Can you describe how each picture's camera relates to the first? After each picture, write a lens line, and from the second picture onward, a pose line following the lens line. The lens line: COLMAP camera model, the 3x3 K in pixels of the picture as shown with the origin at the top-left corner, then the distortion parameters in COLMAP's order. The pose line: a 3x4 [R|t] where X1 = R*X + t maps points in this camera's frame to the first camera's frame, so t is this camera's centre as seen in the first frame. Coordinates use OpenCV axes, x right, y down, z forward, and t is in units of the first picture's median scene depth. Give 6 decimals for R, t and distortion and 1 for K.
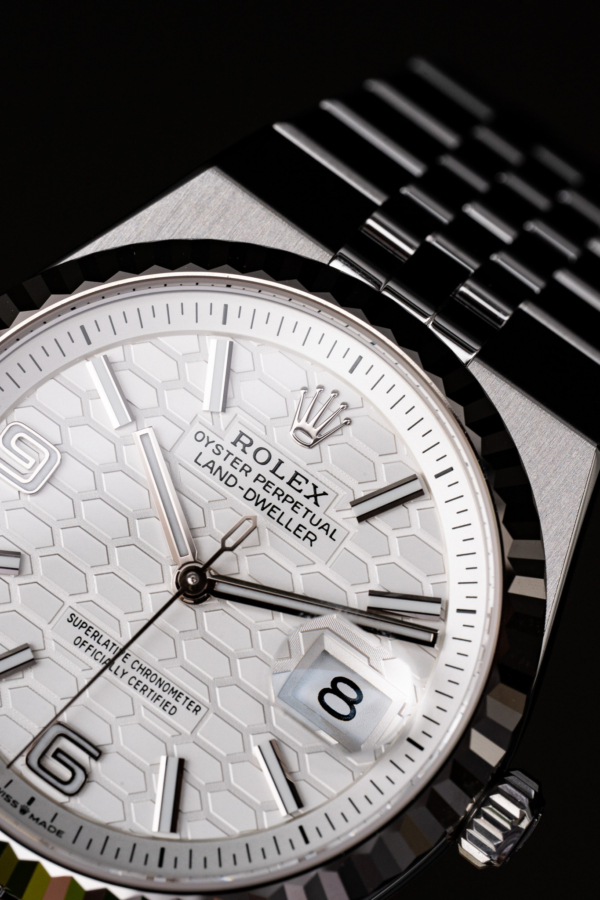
lens RADIAL K [[5929.3, 0, 298.7], [0, 5929.3, 443.6], [0, 0, 1]] dist [2.707724, 0.000000]
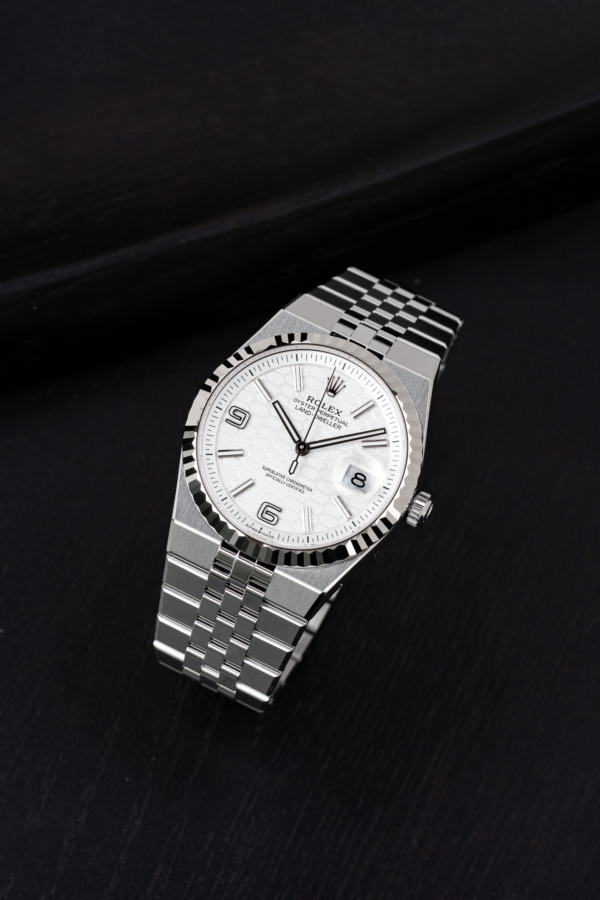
lens RADIAL K [[5929.3, 0, 296.1], [0, 5929.3, 448.1], [0, 0, 1]] dist [2.707724, 0.000000]
pose [[0.984767, -0.173860, -0.002413, -0.013564], [0.173283, 0.982459, -0.068900, 0.222844], [0.014350, 0.067432, 0.997621, -1.902814]]
